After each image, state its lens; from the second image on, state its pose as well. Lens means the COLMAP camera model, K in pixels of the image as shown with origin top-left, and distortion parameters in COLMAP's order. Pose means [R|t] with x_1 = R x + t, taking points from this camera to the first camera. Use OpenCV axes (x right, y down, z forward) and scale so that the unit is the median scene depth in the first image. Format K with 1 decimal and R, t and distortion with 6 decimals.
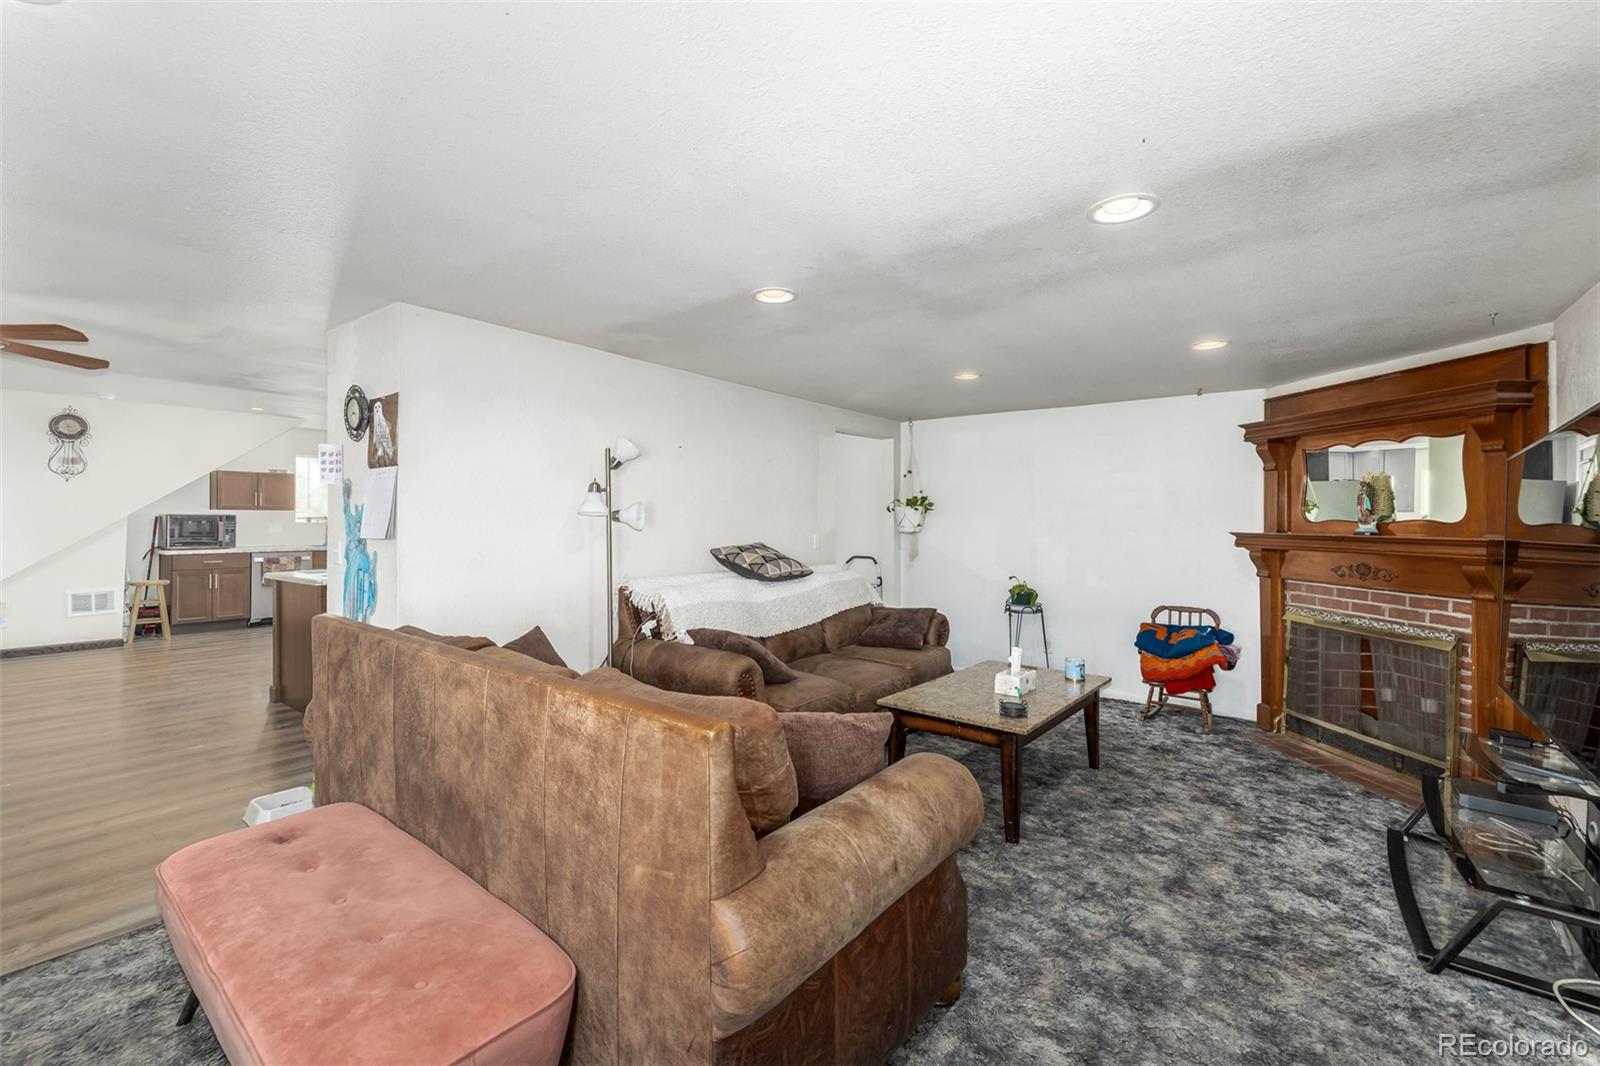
lens RADIAL K [[684.5, 0, 789.9], [0, 684.5, 516.2], [0, 0, 1]] dist [0.000150, -0.000341]
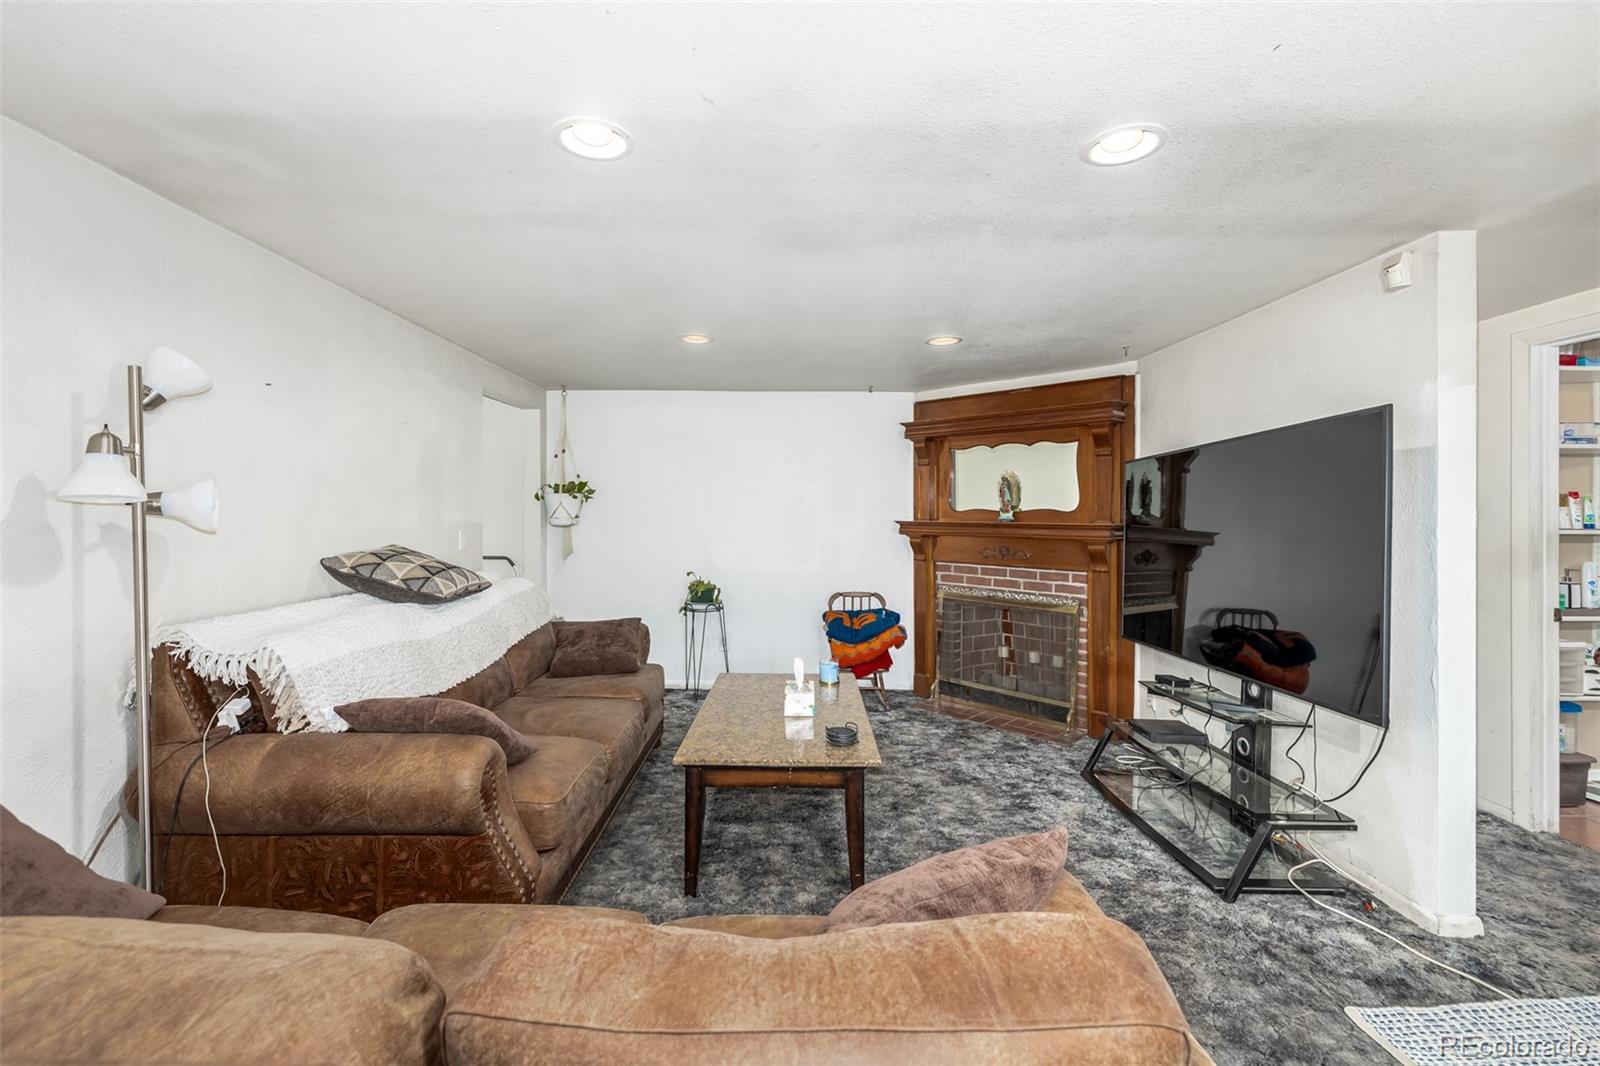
lens RADIAL K [[679.6, 0, 792.8], [0, 679.6, 509.6], [0, 0, 1]] dist [0.000689, 0.000149]
pose [[0.782079, -0.001875, 0.623176, -0.193493], [-0.001482, 0.999987, 0.004868, 0.000833], [-0.623177, -0.004731, 0.782066, 0.313003]]
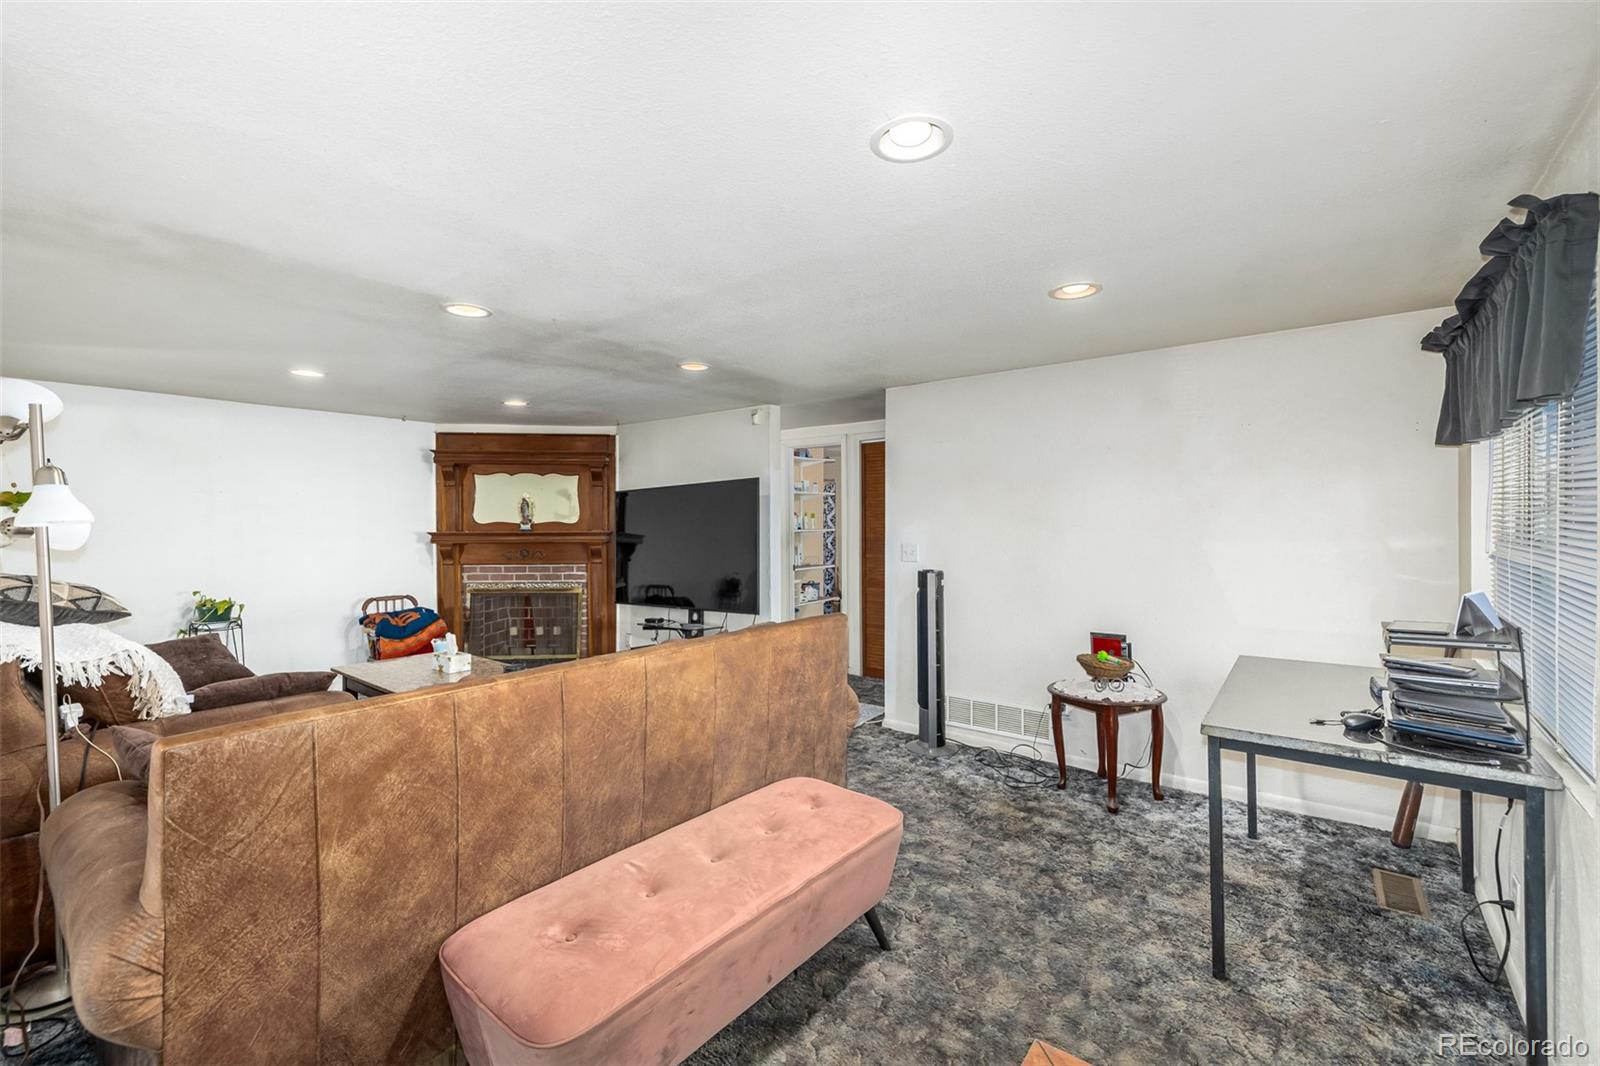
lens RADIAL K [[676.5, 0, 798.0], [0, 676.5, 519.4], [0, 0, 1]] dist [0.001364, 0.000151]
pose [[-0.002474, -0.004701, 0.999986, -0.774866], [0.001326, 0.999988, 0.004704, -0.007792], [-0.999996, 0.001337, -0.002467, 0.372490]]
